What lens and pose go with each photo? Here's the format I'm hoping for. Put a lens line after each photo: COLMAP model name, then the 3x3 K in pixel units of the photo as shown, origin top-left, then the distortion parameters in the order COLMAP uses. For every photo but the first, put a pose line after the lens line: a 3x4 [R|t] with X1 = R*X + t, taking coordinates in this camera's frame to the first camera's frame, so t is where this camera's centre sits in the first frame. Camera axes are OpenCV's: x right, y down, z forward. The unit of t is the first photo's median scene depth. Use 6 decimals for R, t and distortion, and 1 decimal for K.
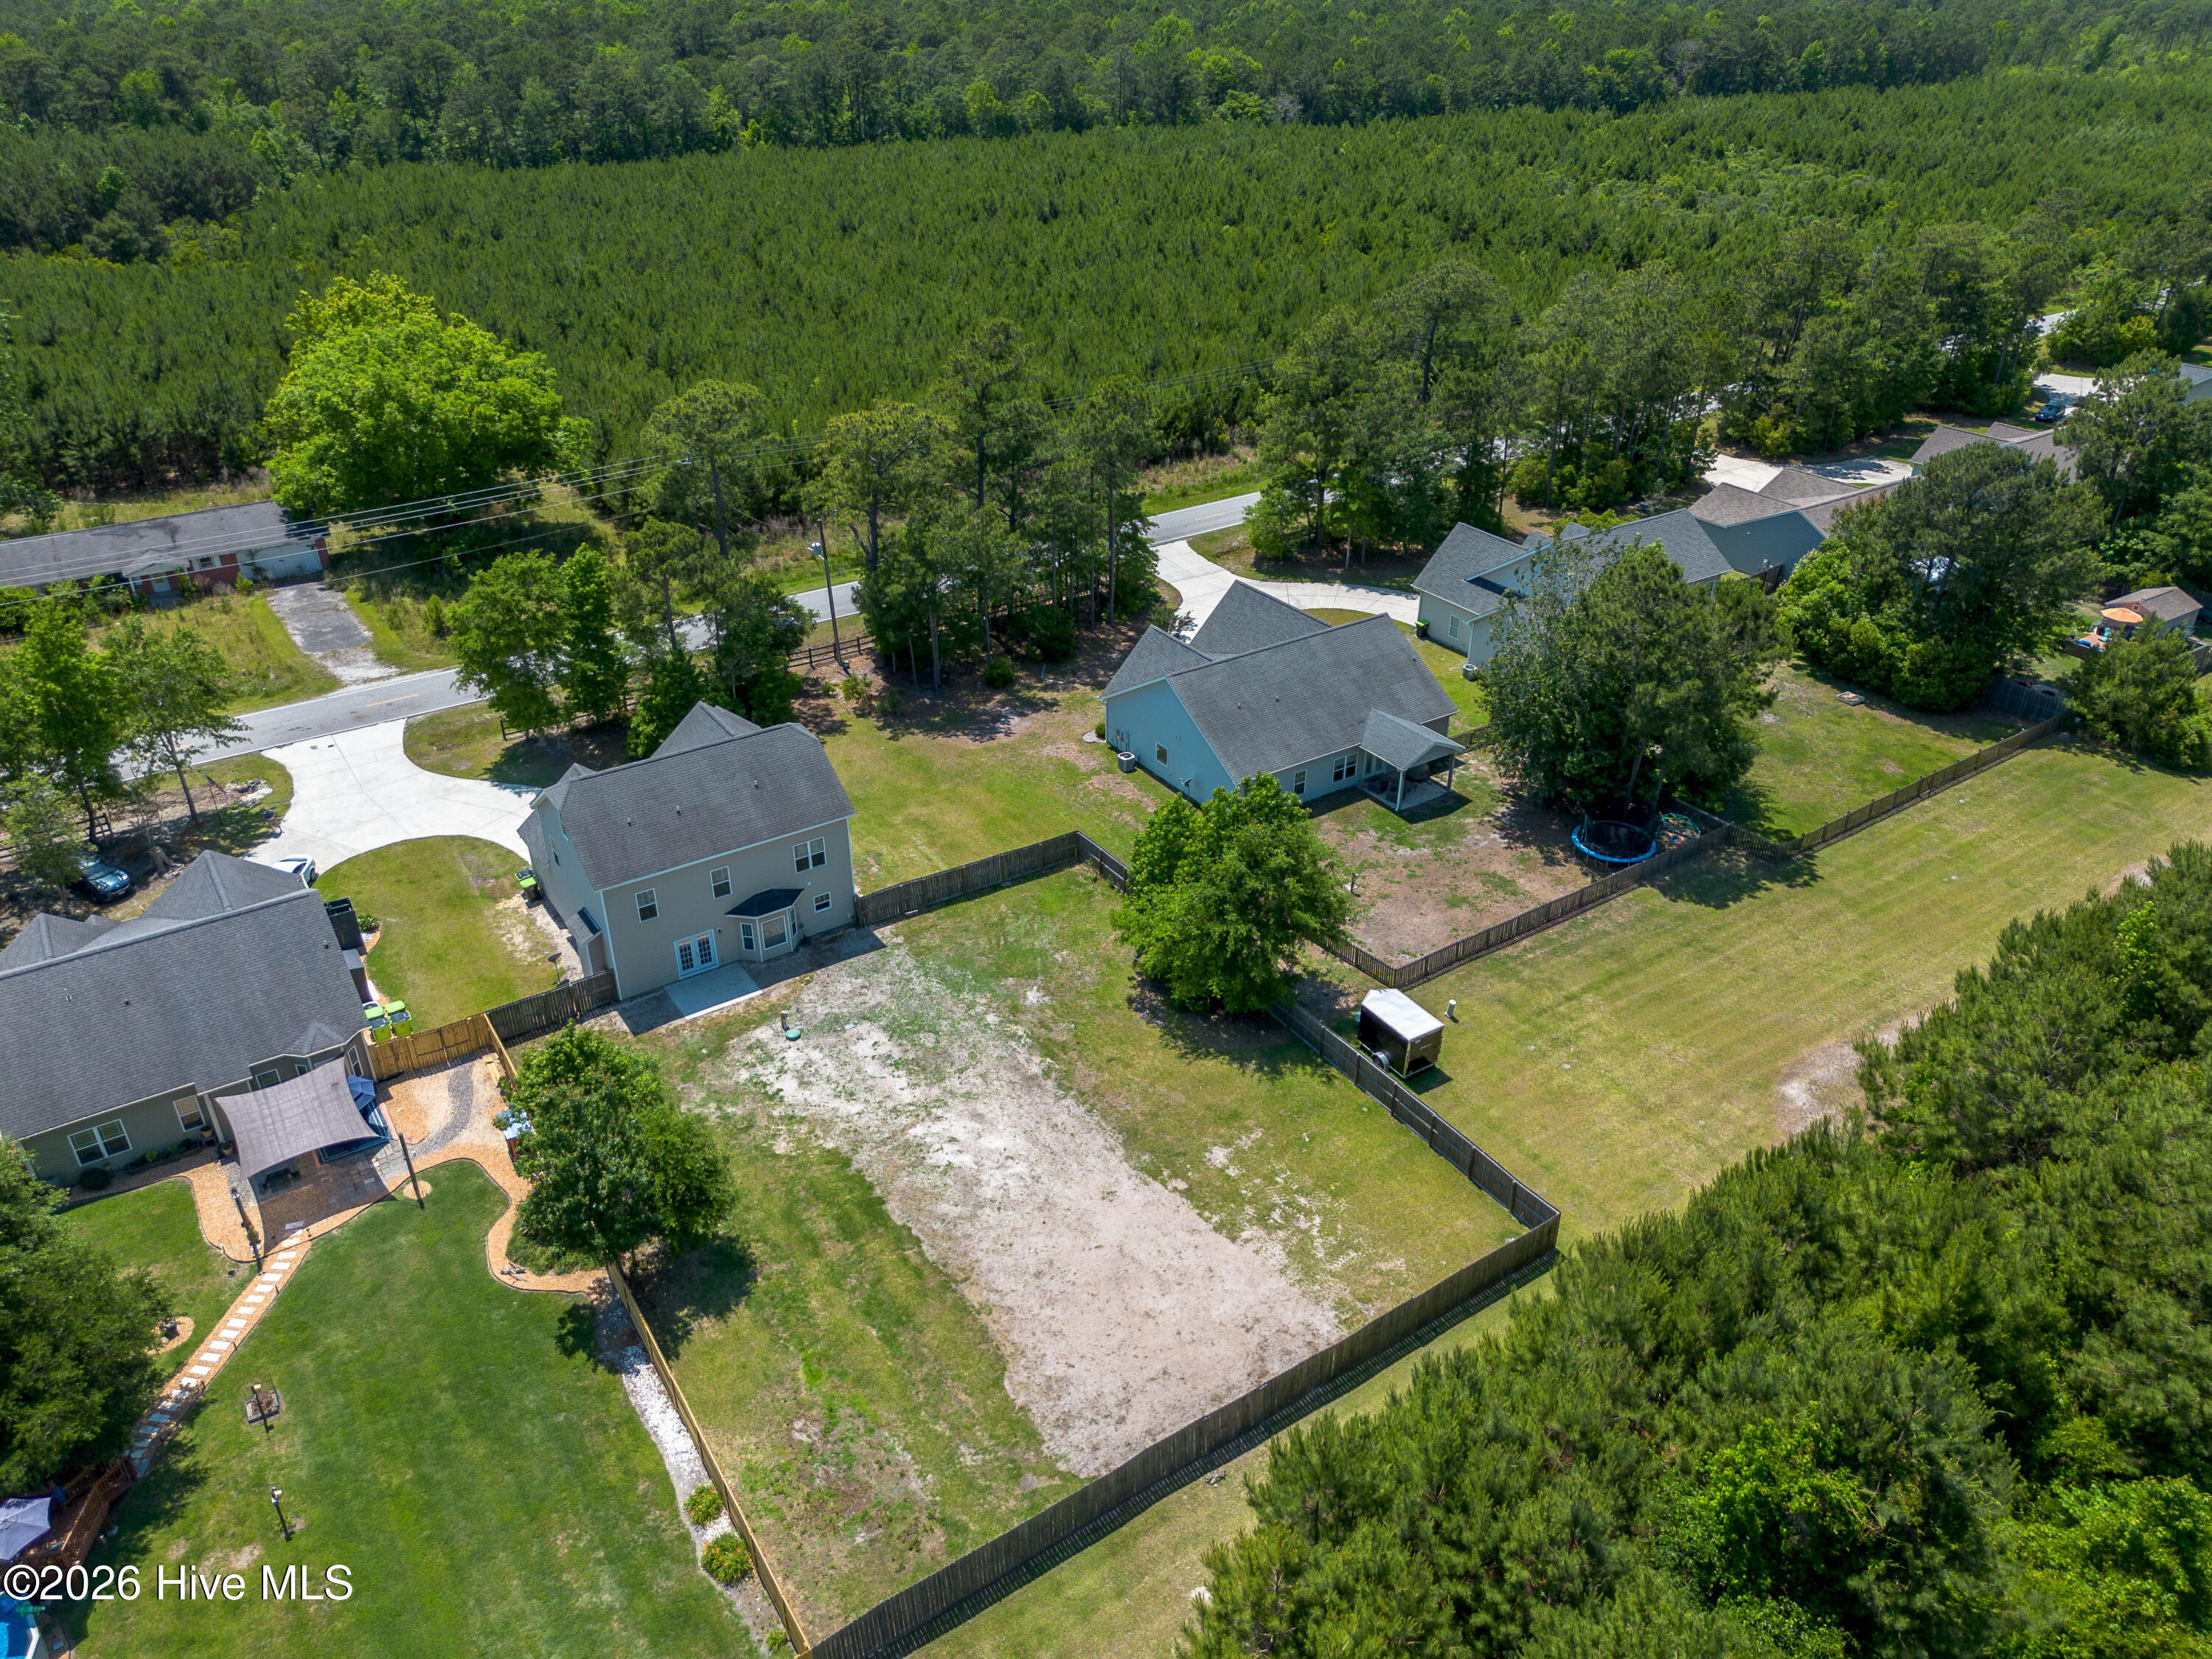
lens RADIAL K [[1569.6, 0, 1117.7], [0, 1569.6, 829.1], [0, 0, 1]] dist [0.067416, -0.058493]
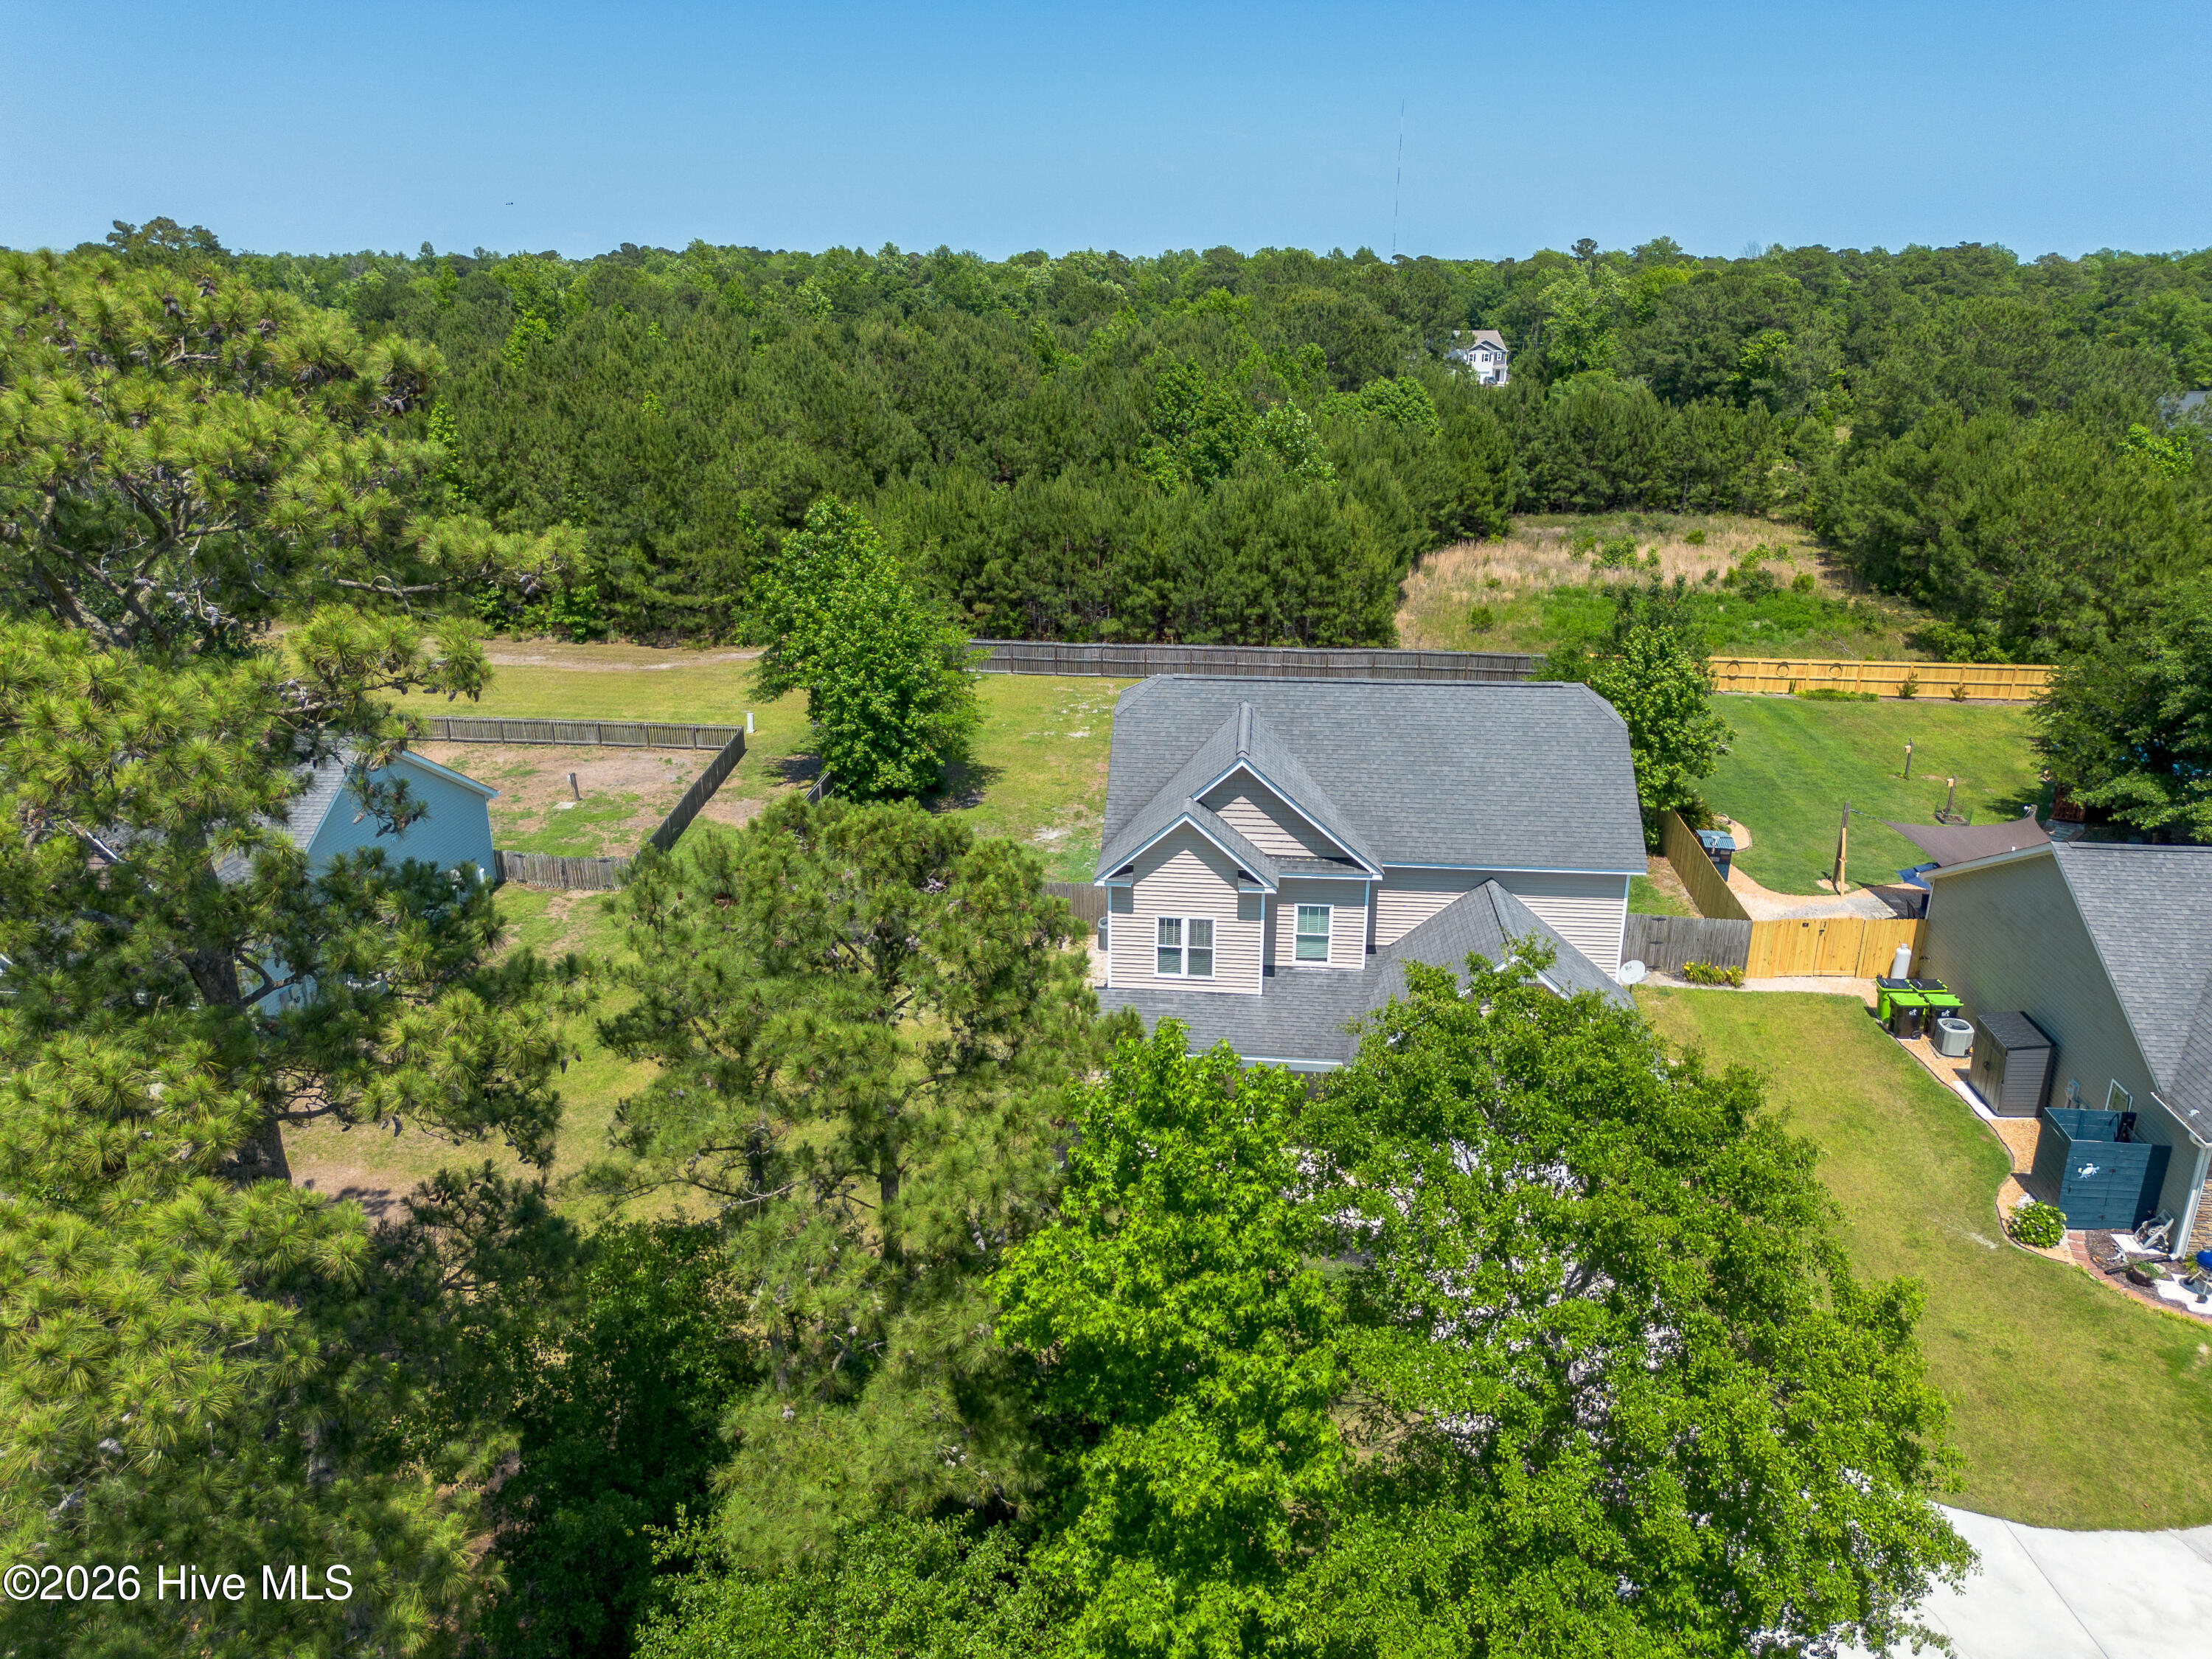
lens RADIAL K [[1569.6, 0, 1108.7], [0, 1569.6, 841.8], [0, 0, 1]] dist [0.067416, -0.058493]
pose [[-0.767192, -0.223591, 0.601185, -0.545219], [0.310897, 0.690188, 0.653439, -0.392046], [-0.561034, 0.688220, -0.459993, 1.337720]]
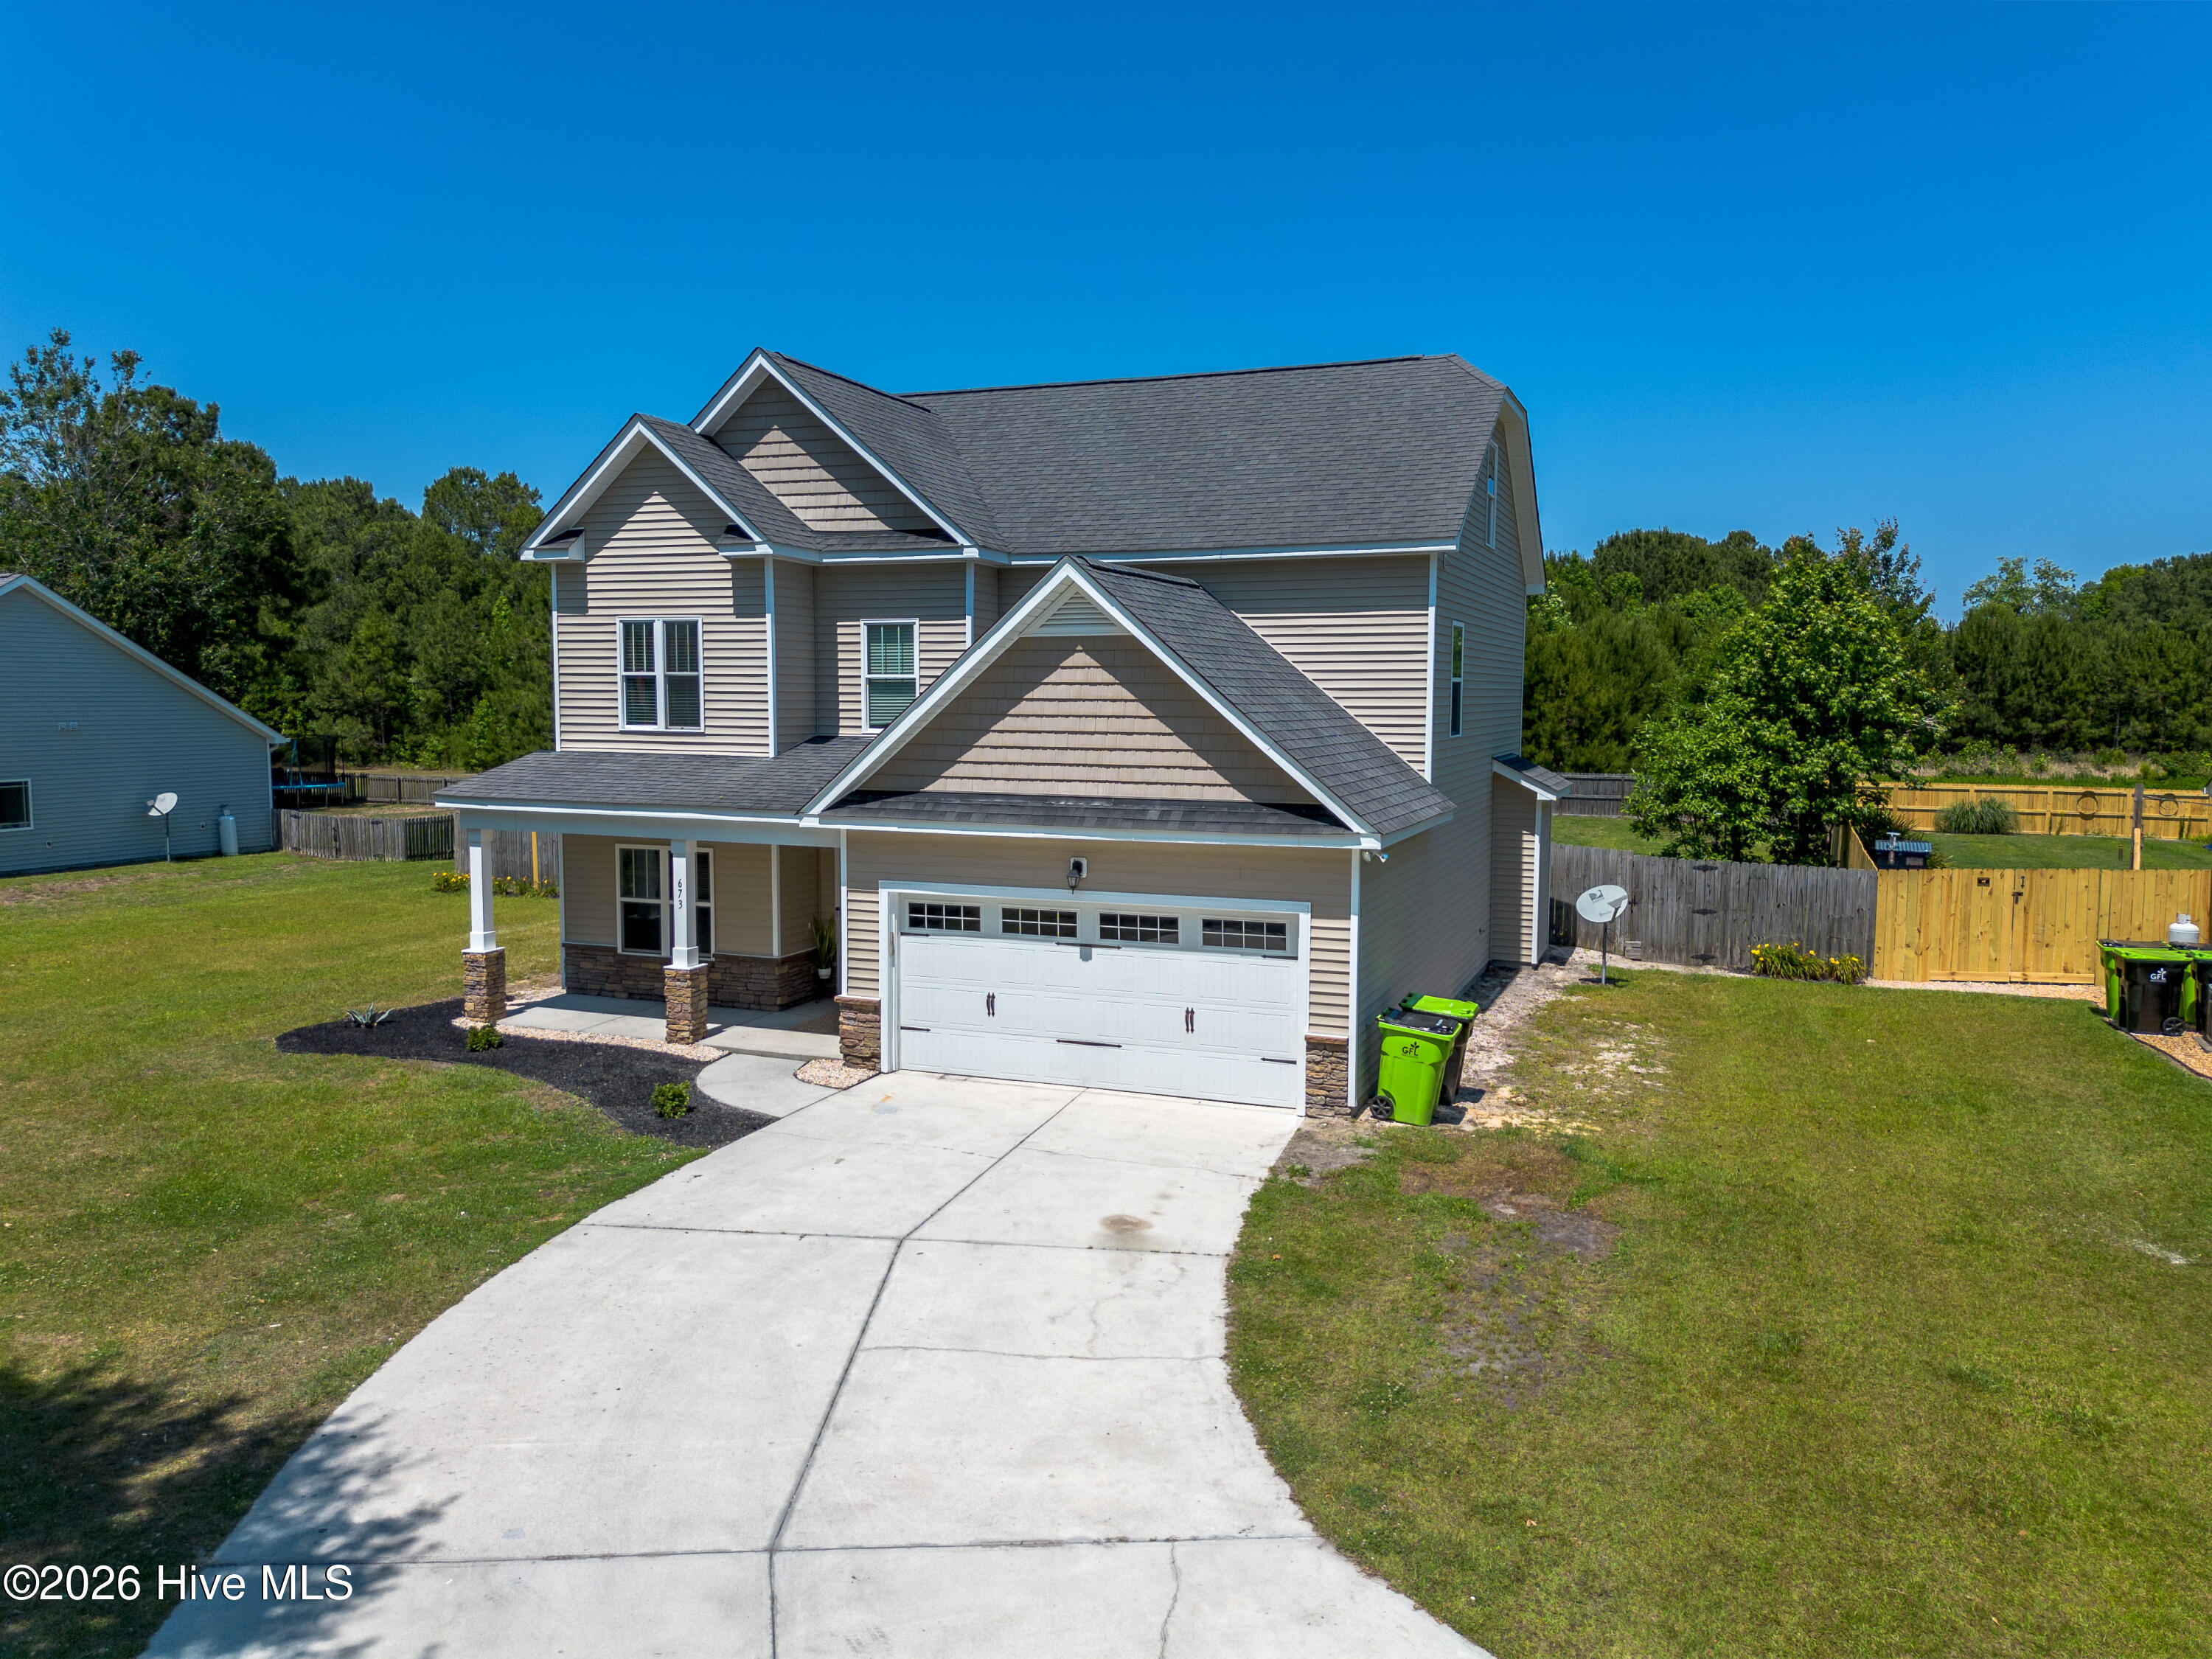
lens RADIAL K [[1569.6, 0, 1111.9], [0, 1569.6, 838.0], [0, 0, 1]] dist [0.067416, -0.058493]
pose [[-0.557100, -0.083289, 0.826258, -0.567245], [0.401494, 0.843935, 0.355775, -0.088944], [-0.726941, 0.529940, -0.436716, 1.205818]]
